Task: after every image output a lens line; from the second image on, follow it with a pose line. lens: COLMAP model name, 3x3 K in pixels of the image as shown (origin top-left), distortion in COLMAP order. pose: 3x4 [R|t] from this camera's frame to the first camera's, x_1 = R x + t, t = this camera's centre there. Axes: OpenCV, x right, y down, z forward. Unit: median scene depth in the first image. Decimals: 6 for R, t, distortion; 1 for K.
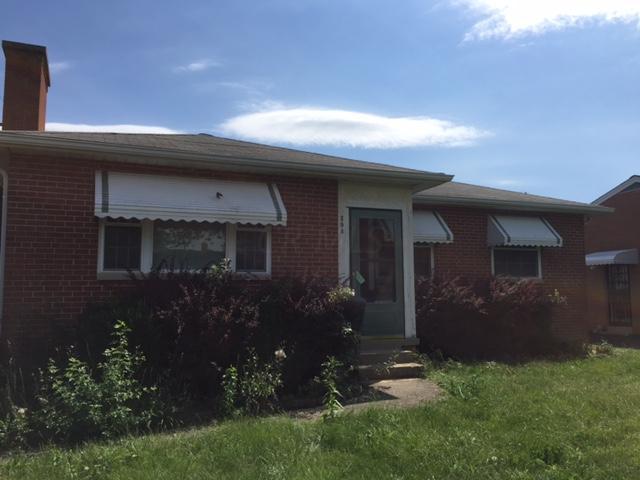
lens RADIAL K [[545.3, 0, 320.6], [0, 545.3, 239.2], [0, 0, 1]] dist [0.067657, -0.014793]
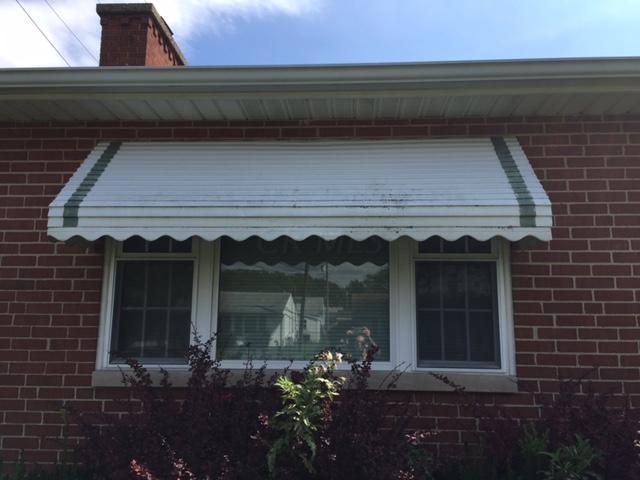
lens RADIAL K [[545.3, 0, 322.6], [0, 545.3, 239.0], [0, 0, 1]] dist [0.067657, -0.014793]
pose [[0.895859, -0.061474, -0.440065, -0.039951], [0.028506, 0.996295, -0.081143, -0.001044], [0.443422, 0.060148, 0.894292, 0.637492]]
